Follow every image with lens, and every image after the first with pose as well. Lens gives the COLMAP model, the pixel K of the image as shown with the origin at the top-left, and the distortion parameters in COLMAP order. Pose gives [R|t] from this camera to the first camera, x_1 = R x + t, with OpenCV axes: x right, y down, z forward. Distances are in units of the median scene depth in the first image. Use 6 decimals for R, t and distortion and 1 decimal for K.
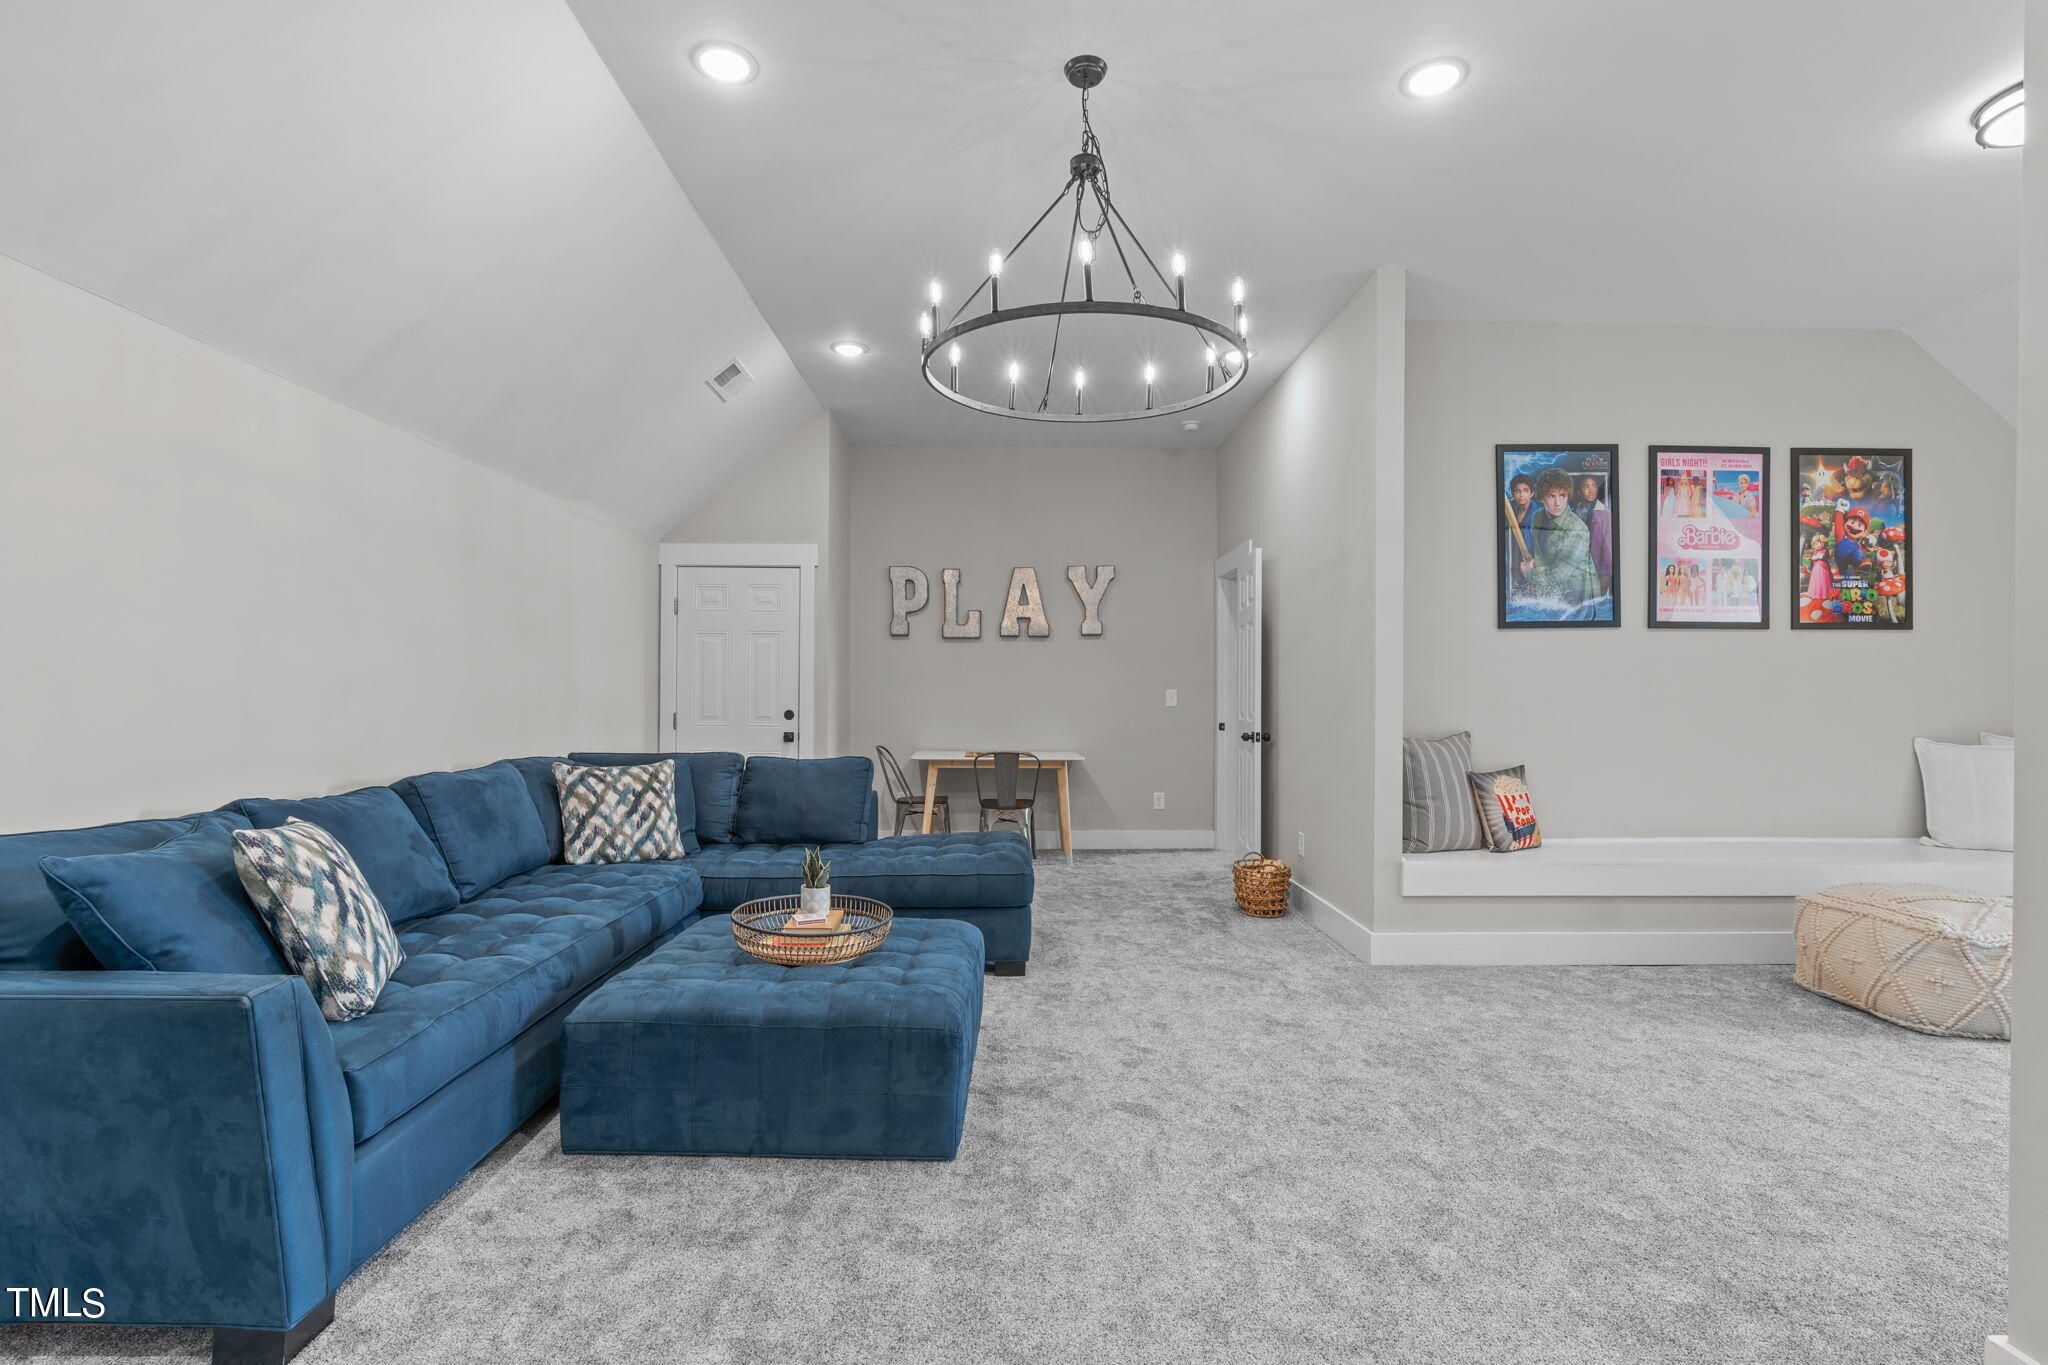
lens RADIAL K [[941.5, 0, 1025.5], [0, 941.5, 692.3], [0, 0, 1]] dist [-0.005185, 0.002007]
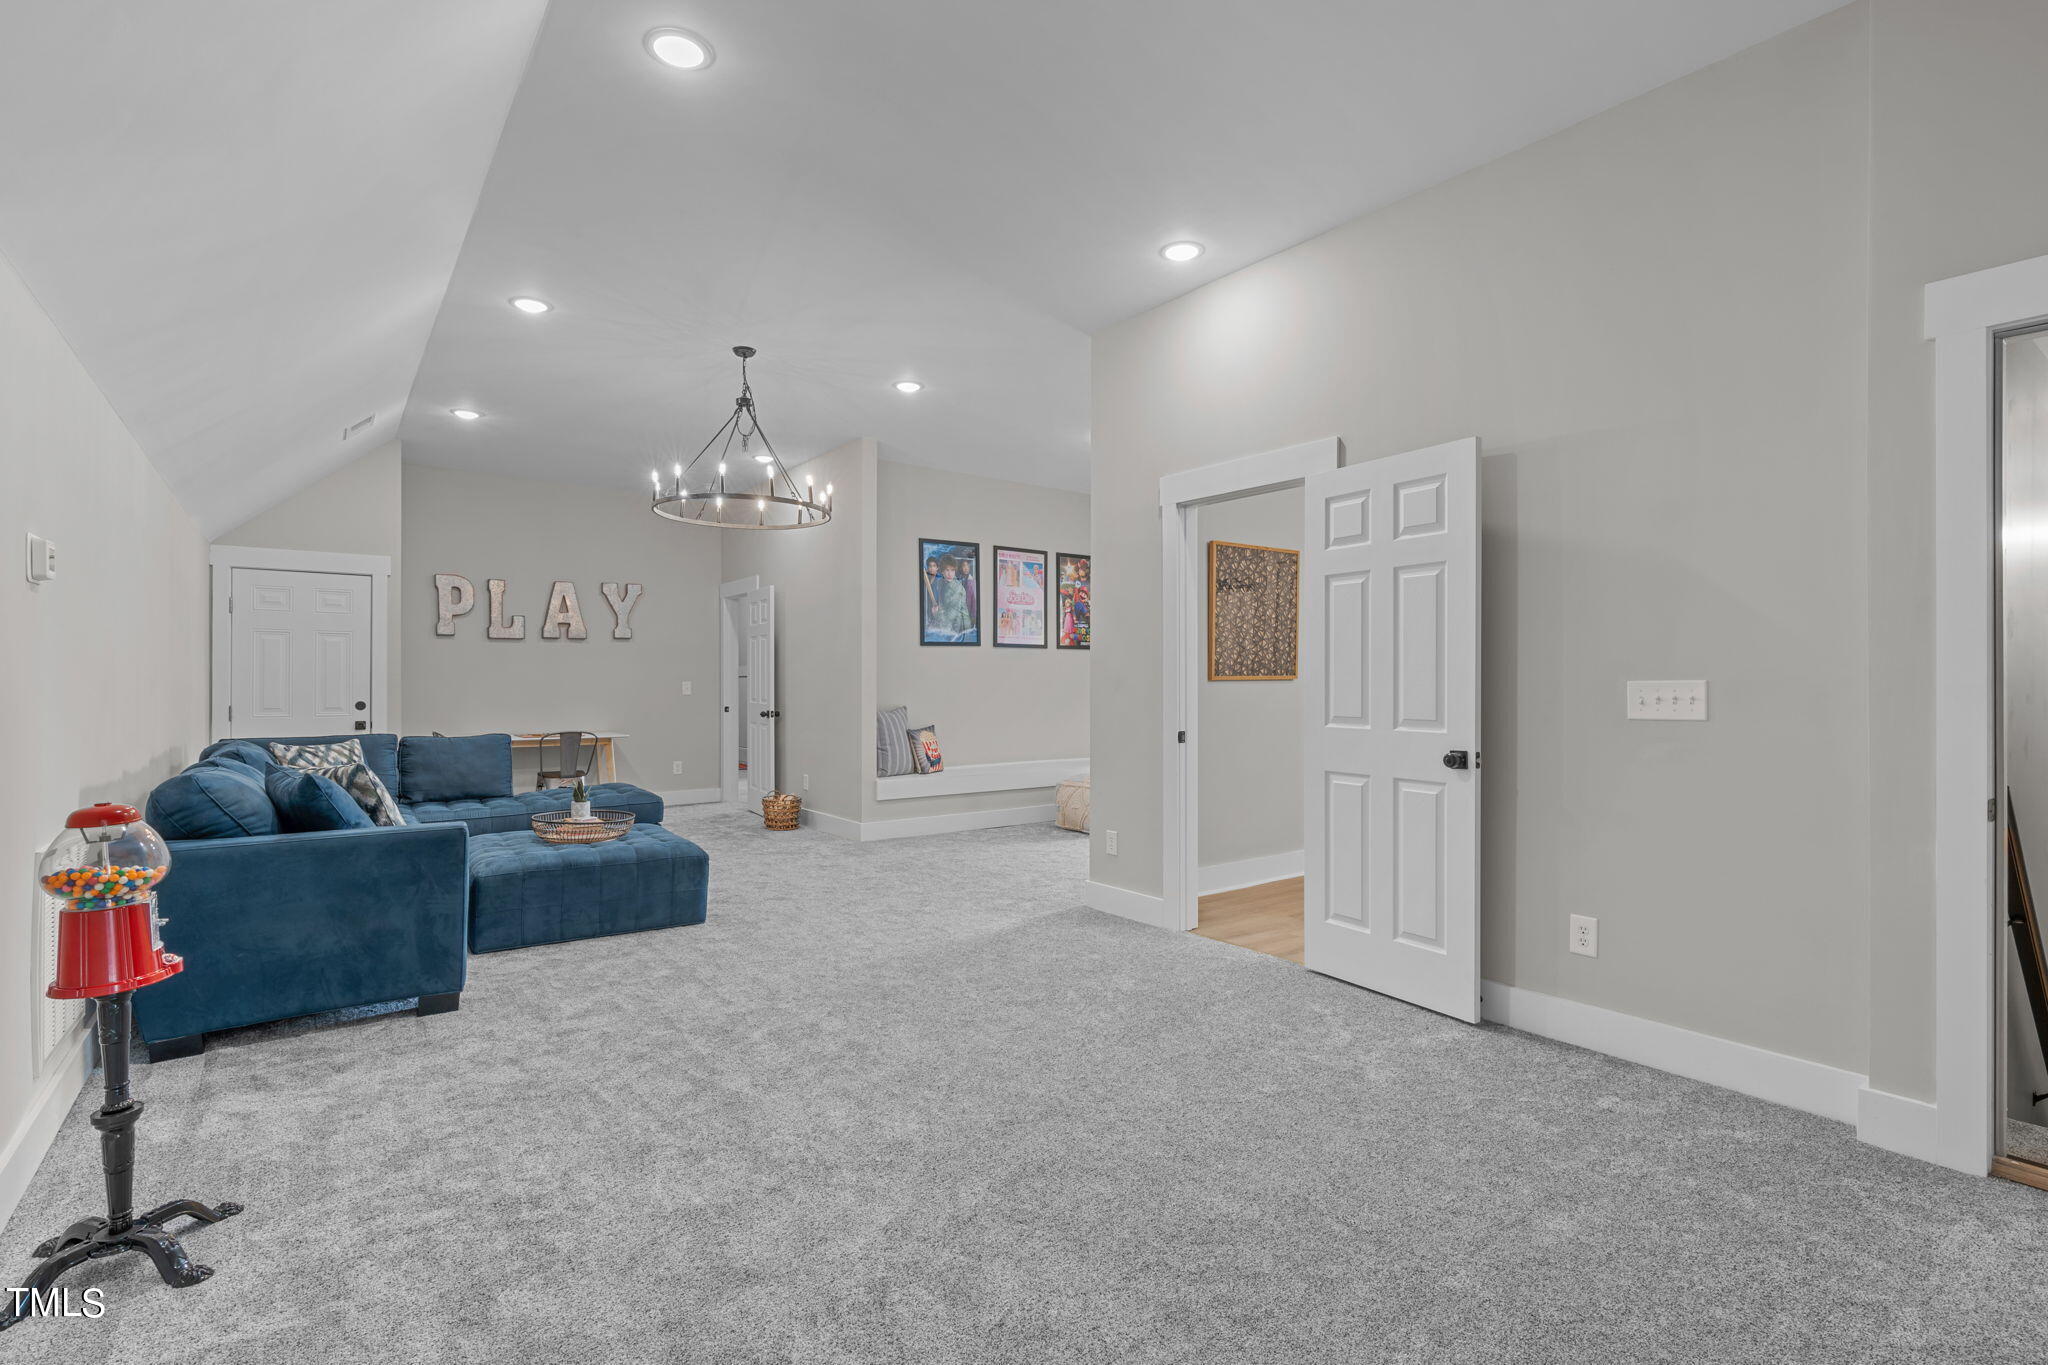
lens RADIAL K [[941.5, 0, 1024.8], [0, 941.5, 682.9], [0, 0, 1]] dist [-0.005185, 0.002007]
pose [[0.811690, -0.004952, 0.584068, -0.346028], [0.004557, 0.999987, 0.002145, -0.003049], [-0.584071, 0.000921, 0.811702, -0.504165]]
